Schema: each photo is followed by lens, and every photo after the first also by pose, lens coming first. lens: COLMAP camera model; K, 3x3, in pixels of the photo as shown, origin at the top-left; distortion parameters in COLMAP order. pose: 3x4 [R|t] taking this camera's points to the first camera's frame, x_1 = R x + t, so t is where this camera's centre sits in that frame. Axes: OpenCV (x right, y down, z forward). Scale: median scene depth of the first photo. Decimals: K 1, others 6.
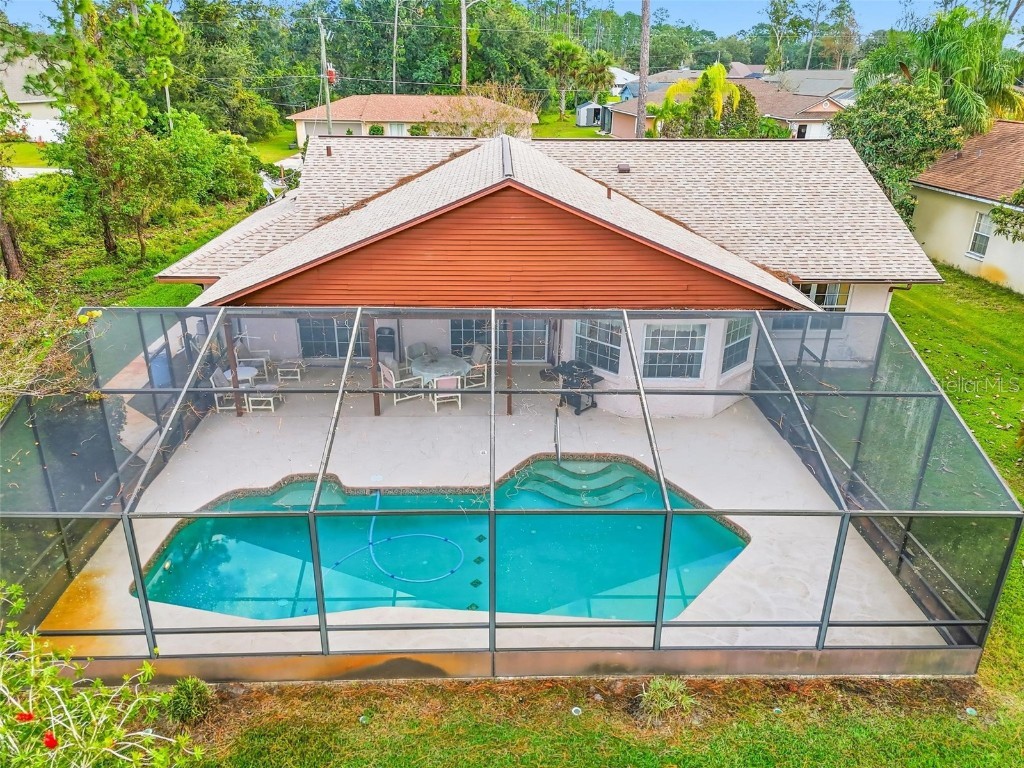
lens RADIAL K [[753.6, 0, 513.6], [0, 753.6, 384.6], [0, 0, 1]] dist [0.071991, -0.066719]
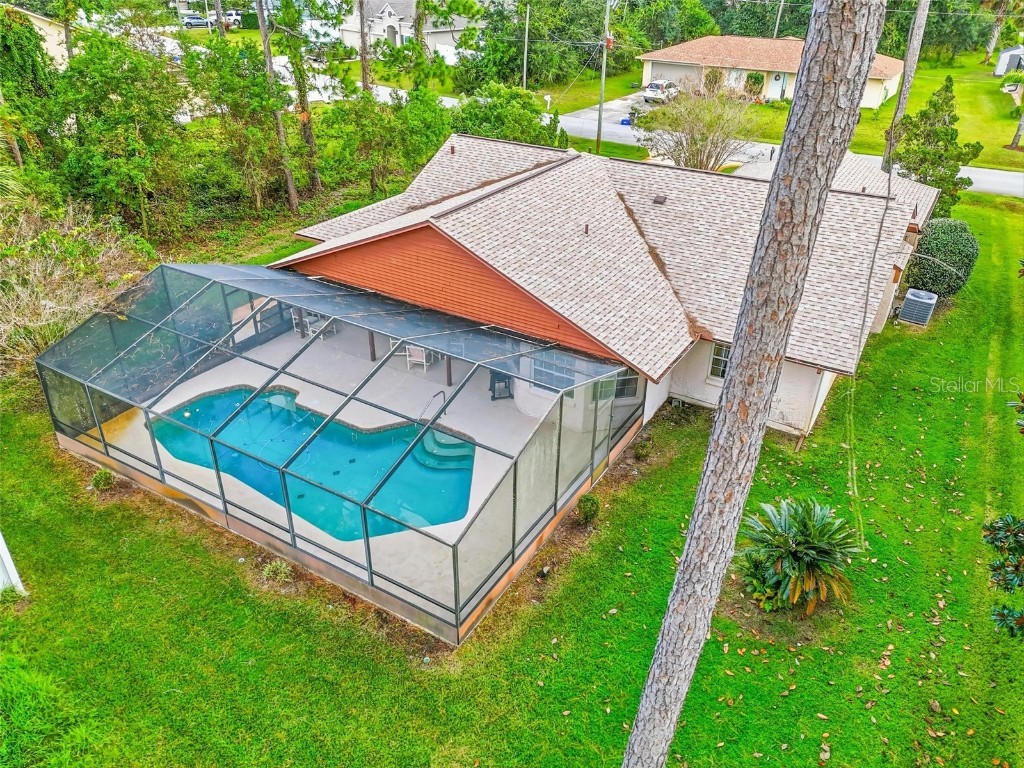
lens RADIAL K [[753.6, 0, 513.6], [0, 753.6, 384.6], [0, 0, 1]] dist [0.071991, -0.066719]
pose [[0.839262, 0.272103, -0.470743, 0.805467], [-0.216147, 0.961385, 0.170351, -0.239700], [0.498919, -0.041220, 0.865668, -0.114496]]
